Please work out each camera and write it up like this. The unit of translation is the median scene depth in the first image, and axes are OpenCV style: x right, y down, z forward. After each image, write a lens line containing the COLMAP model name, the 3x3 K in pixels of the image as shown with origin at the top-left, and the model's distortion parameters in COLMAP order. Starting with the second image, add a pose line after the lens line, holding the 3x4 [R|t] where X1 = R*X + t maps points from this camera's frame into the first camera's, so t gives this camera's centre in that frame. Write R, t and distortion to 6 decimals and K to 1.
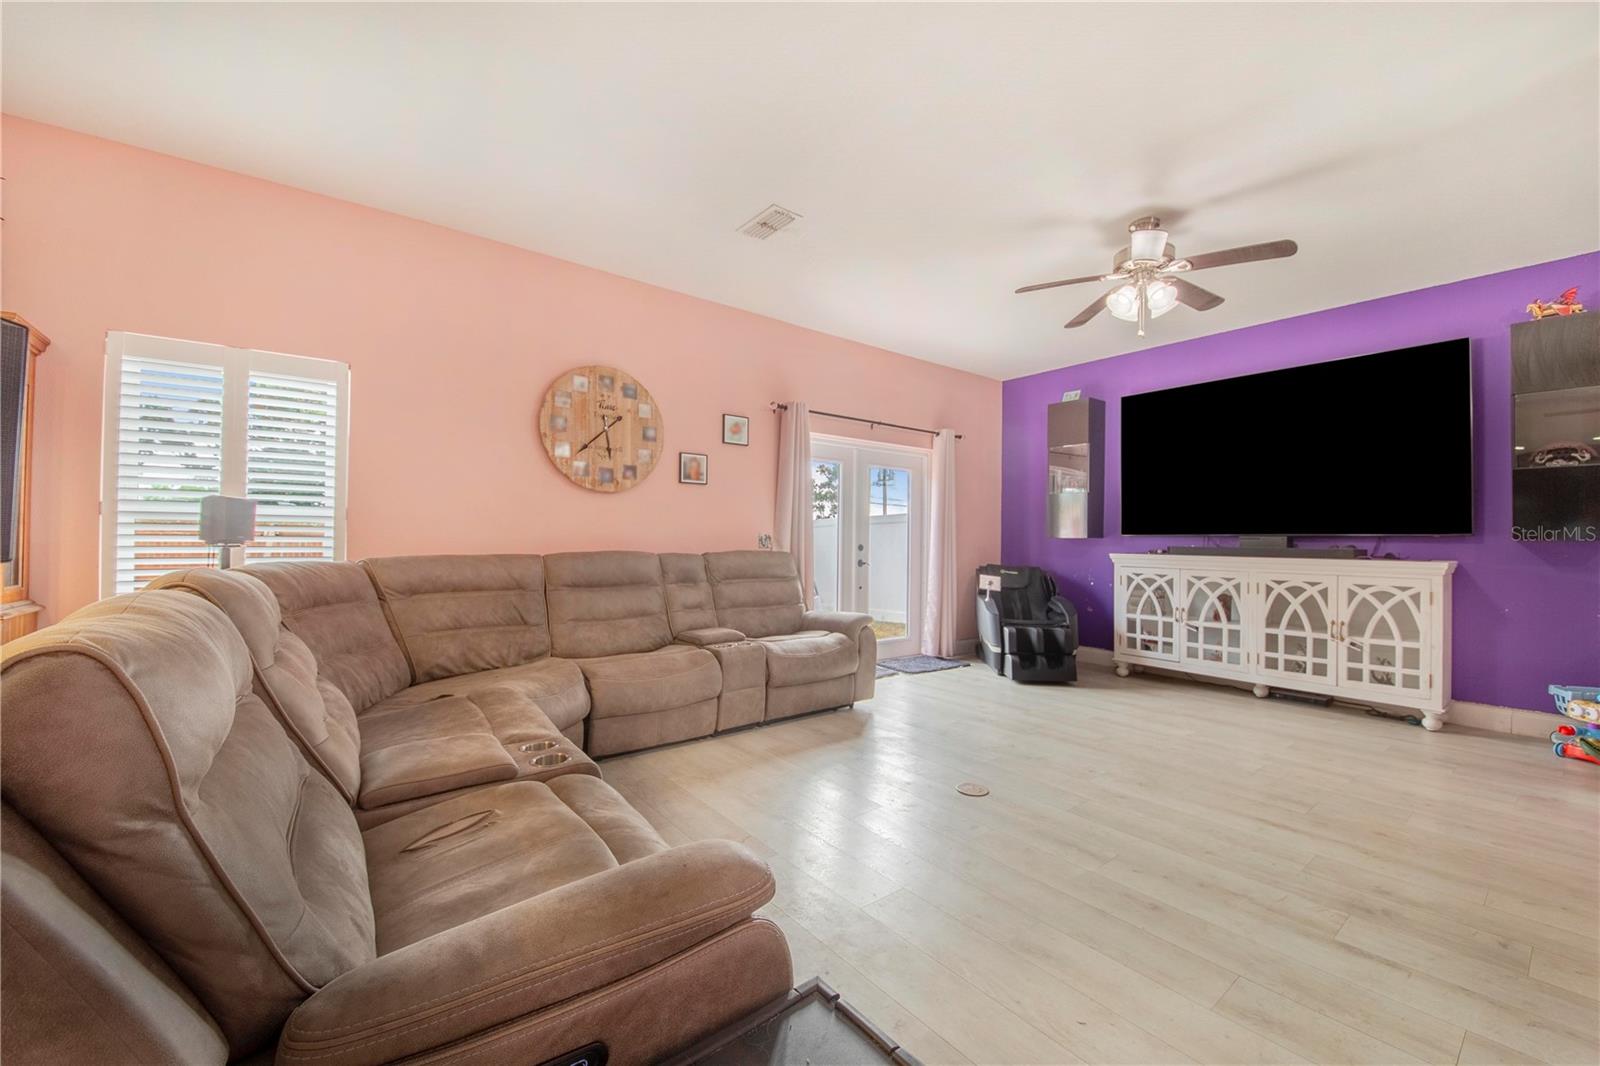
lens RADIAL K [[627.2, 0, 800.0], [0, 627.2, 533.0], [0, 0, 1]] dist [0.012702, -0.015701]
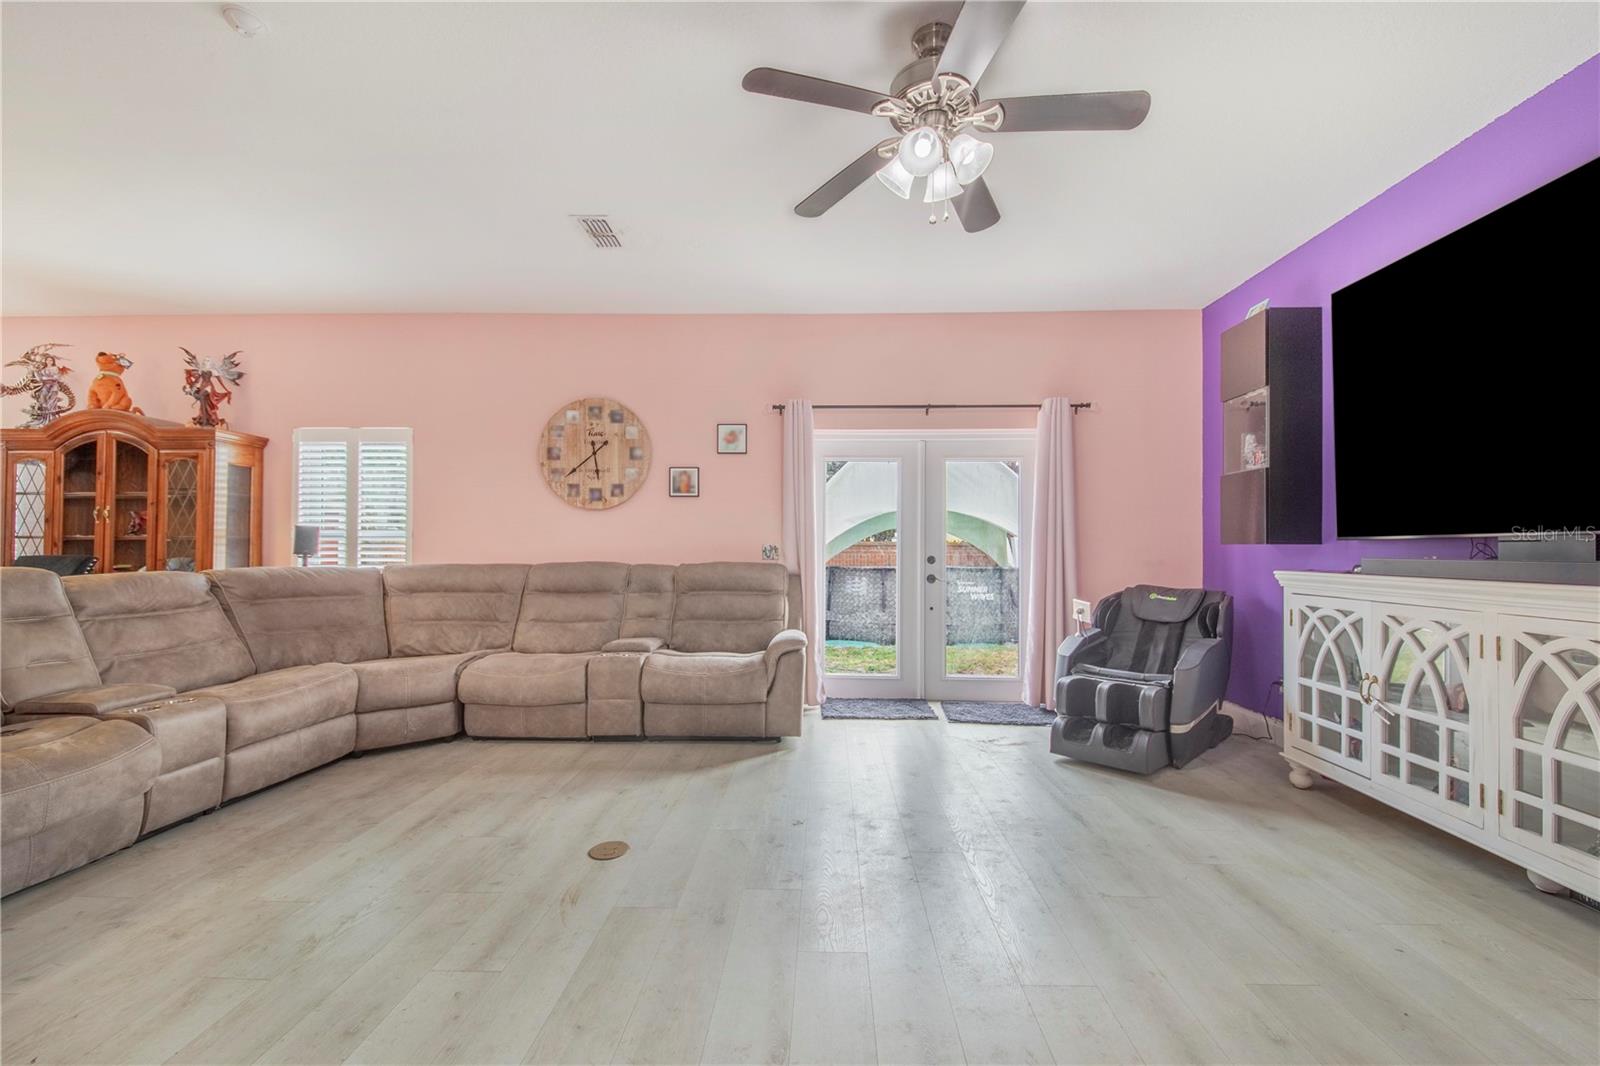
lens RADIAL K [[631.6, 0, 799.5], [0, 631.6, 545.0], [0, 0, 1]] dist [0.025176, -0.016062]
pose [[0.774306, -0.013524, -0.632667, 0.641265], [0.012010, 0.999906, -0.006676, 0.009763], [0.632697, -0.002429, 0.774396, 0.326792]]
